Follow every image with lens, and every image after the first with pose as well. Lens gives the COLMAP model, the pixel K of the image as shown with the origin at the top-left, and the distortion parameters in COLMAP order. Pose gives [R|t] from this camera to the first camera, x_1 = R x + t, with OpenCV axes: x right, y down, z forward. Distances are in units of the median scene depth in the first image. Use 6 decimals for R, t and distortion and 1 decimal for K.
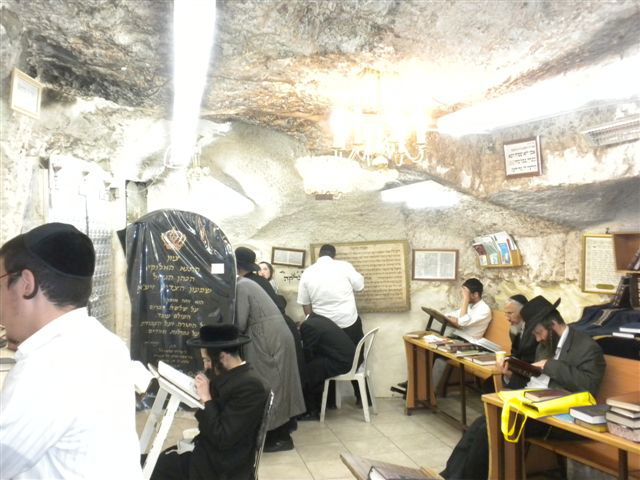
lens RADIAL K [[661.8, 0, 320.0], [0, 661.8, 240.0], [0, 0, 1]] dist [0.079826, -0.113998]
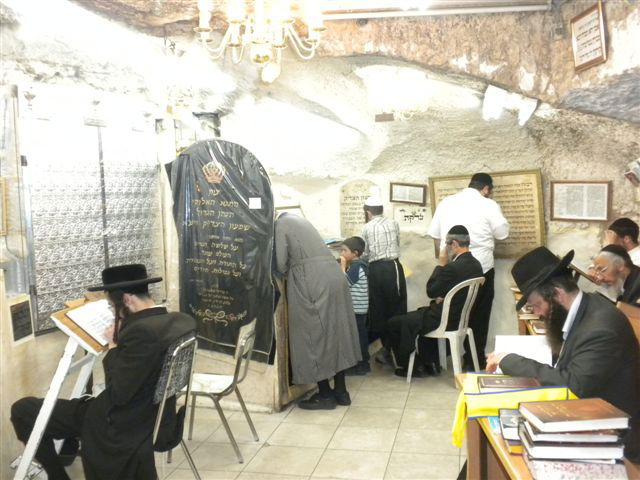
lens RADIAL K [[661.8, 0, 320.0], [0, 661.8, 240.0], [0, 0, 1]] dist [0.079826, -0.113998]
pose [[0.906860, 0.022288, -0.420841, 0.305404], [0.013023, 0.996642, 0.080846, 0.020985], [0.421230, -0.078796, 0.903524, 0.215567]]
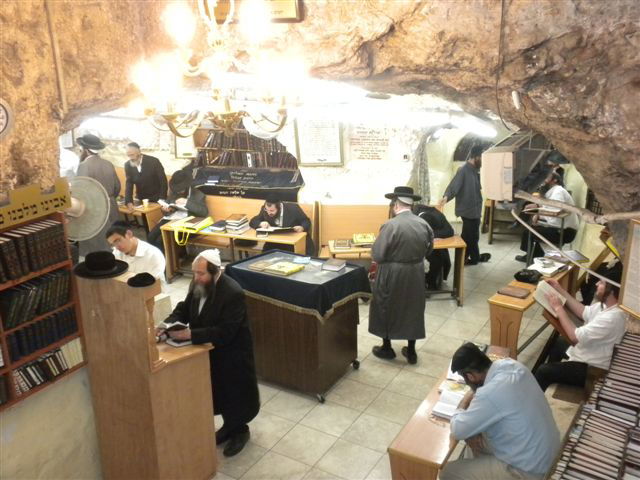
lens RADIAL K [[661.8, 0, 320.0], [0, 661.8, 240.0], [0, 0, 1]] dist [0.079826, -0.113998]
pose [[0.702193, -0.241608, 0.669740, -0.720448], [0.014765, 0.945402, 0.325573, -0.354082], [-0.711834, -0.218726, 0.667421, -0.656034]]
